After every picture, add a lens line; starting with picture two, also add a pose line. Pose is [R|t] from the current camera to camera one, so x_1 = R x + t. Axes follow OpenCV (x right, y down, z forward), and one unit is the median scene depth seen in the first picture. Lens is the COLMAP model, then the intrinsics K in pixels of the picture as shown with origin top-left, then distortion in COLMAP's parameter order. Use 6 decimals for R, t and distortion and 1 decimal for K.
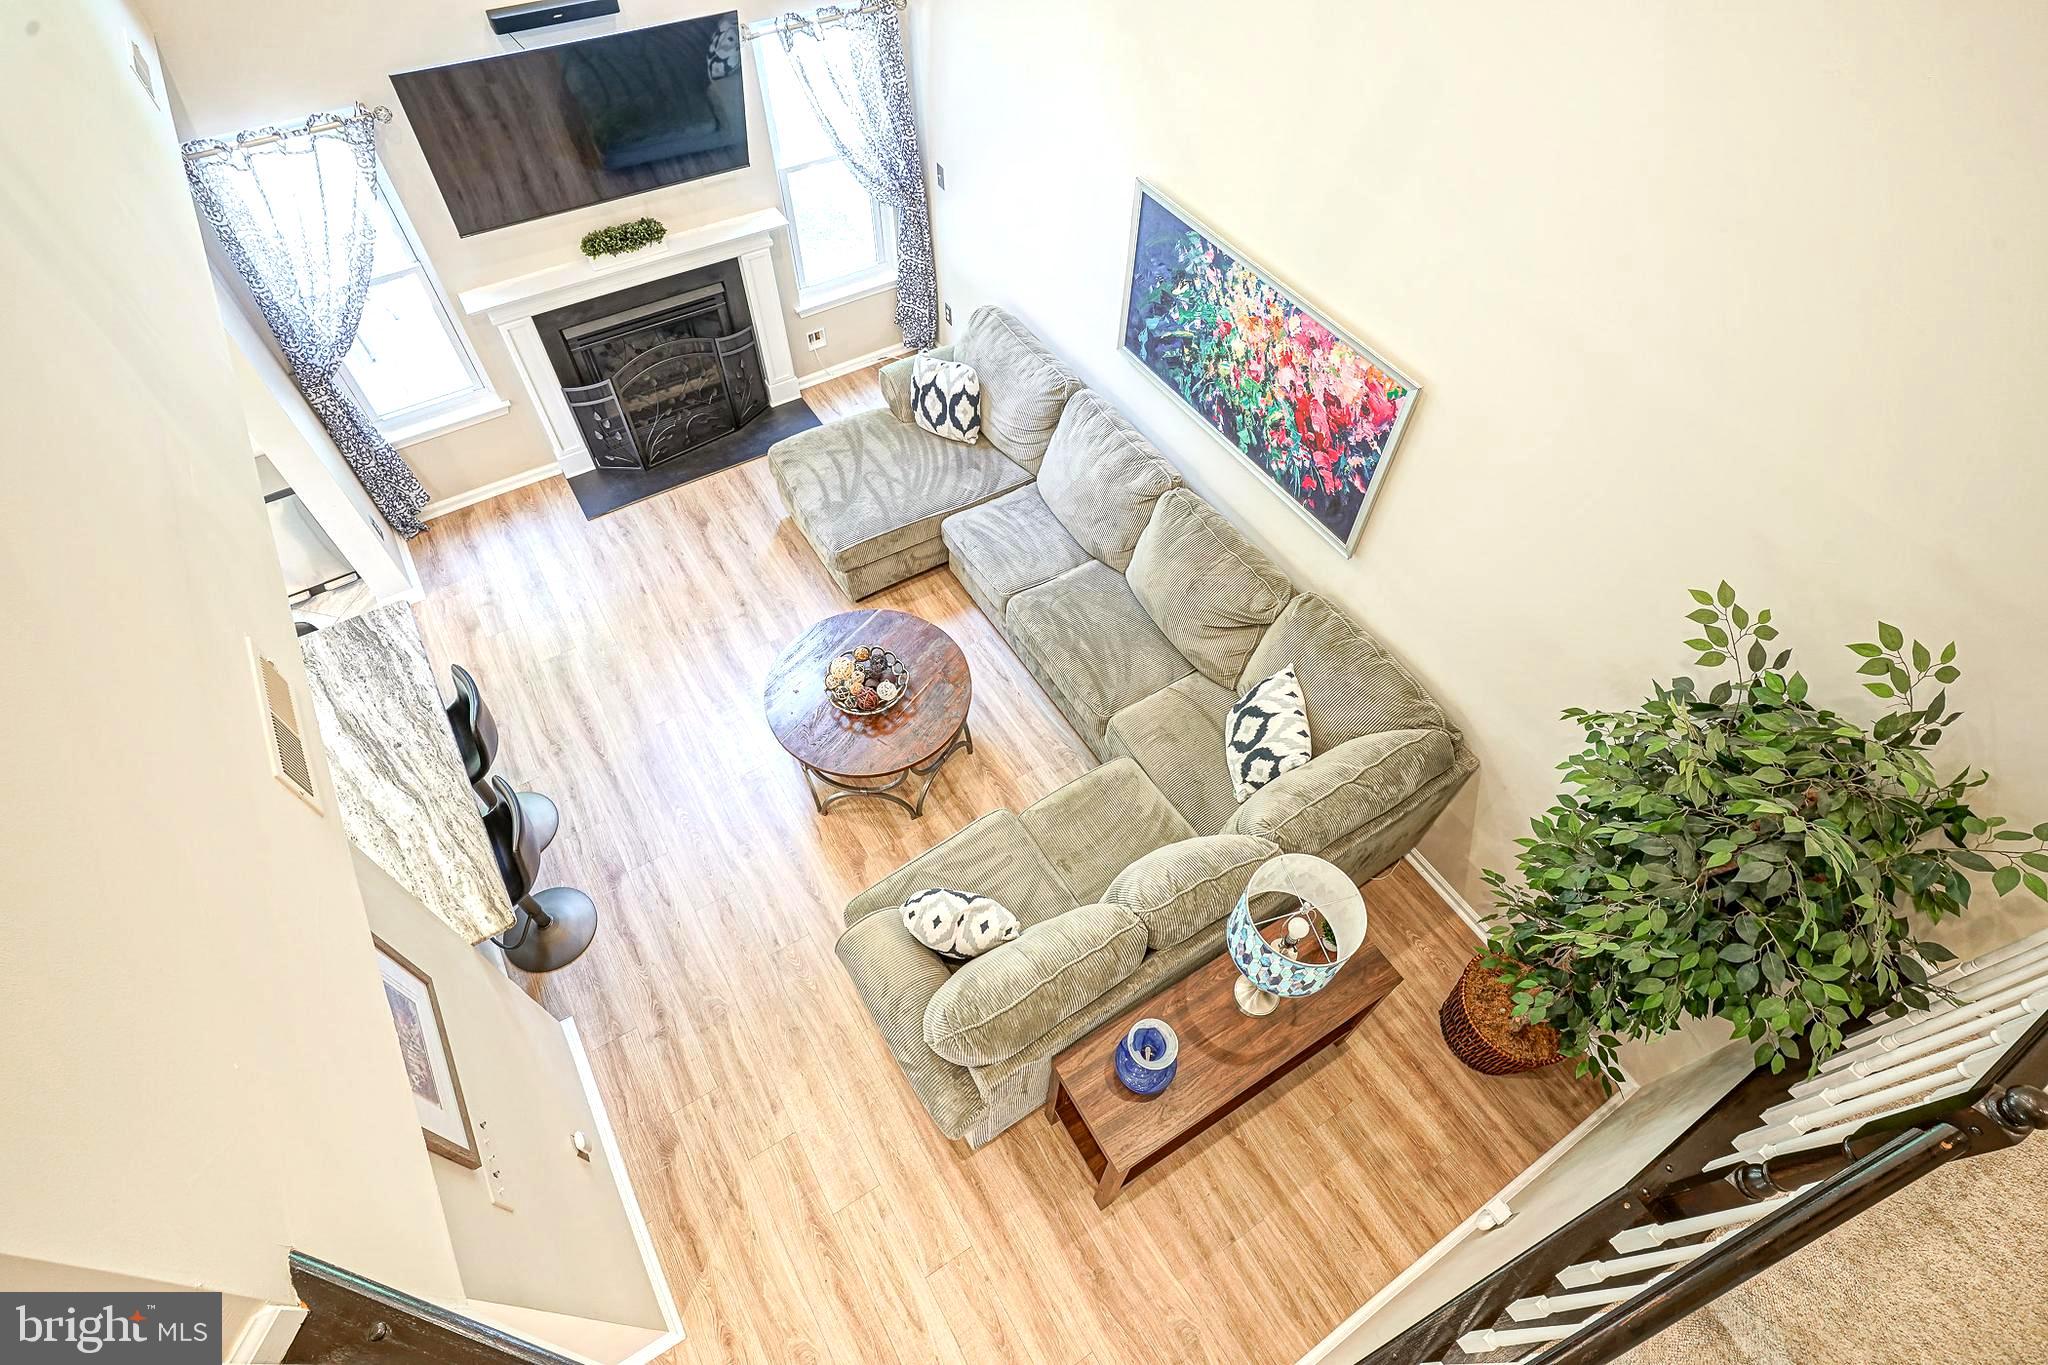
lens RADIAL K [[1000.8, 0, 1026.6], [0, 1000.8, 702.7], [0, 0, 1]] dist [-0.007710, 0.006569]
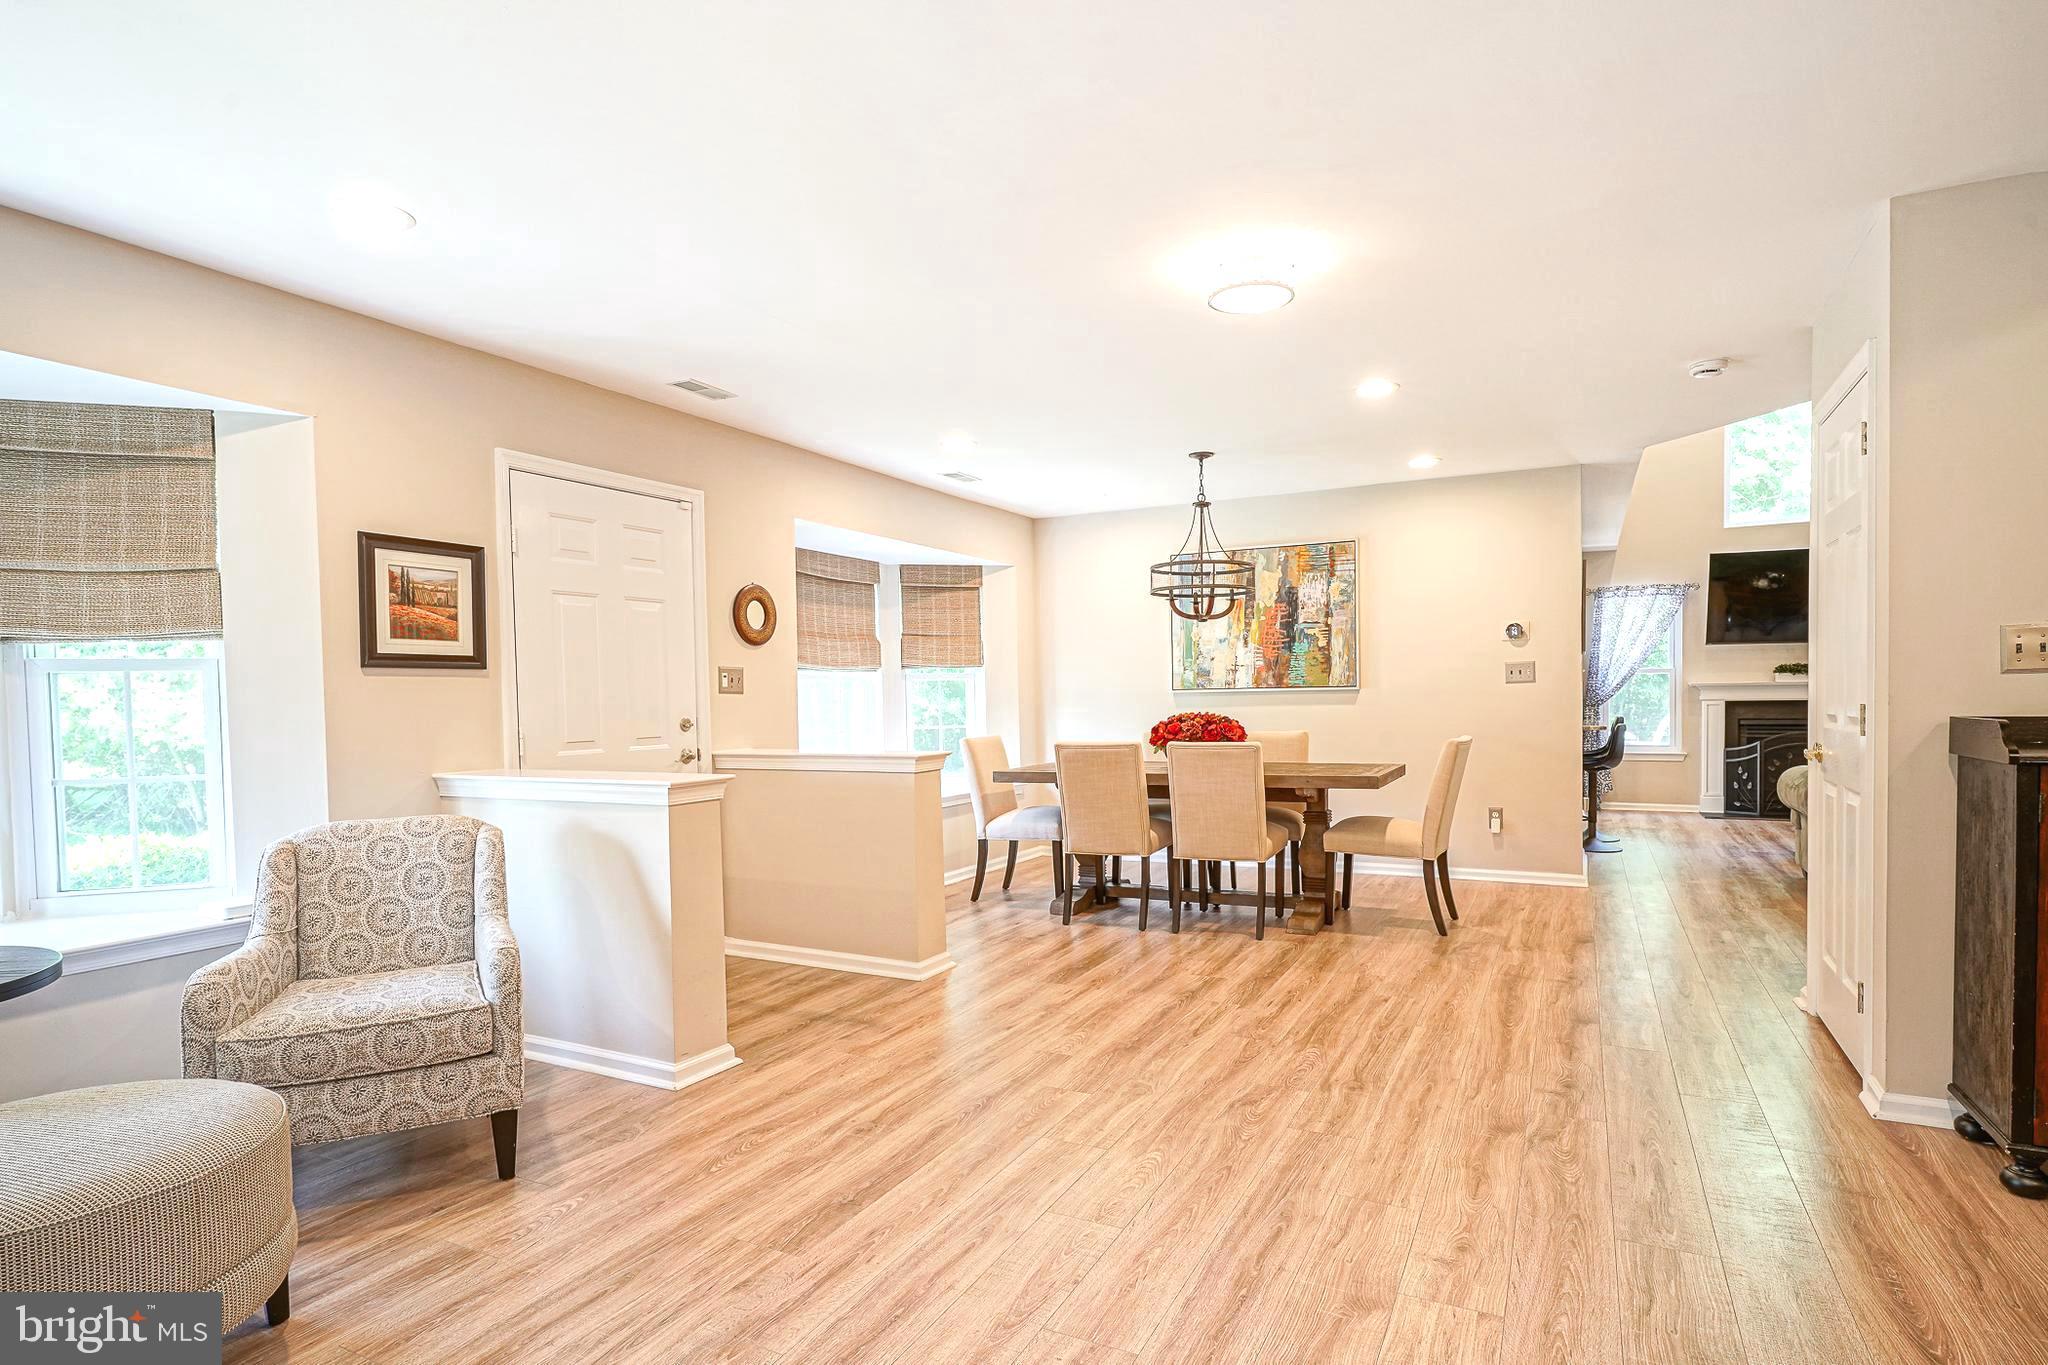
lens RADIAL K [[1076.3, 0, 1019.1], [0, 1076.3, 726.3], [0, 0, 1]] dist [-0.001460, 0.000450]
pose [[0.514698, 0.009865, -0.857315, 0.470531], [-0.676300, 0.619274, -0.398897, 1.208406], [0.526977, 0.785113, 0.325411, -0.213005]]
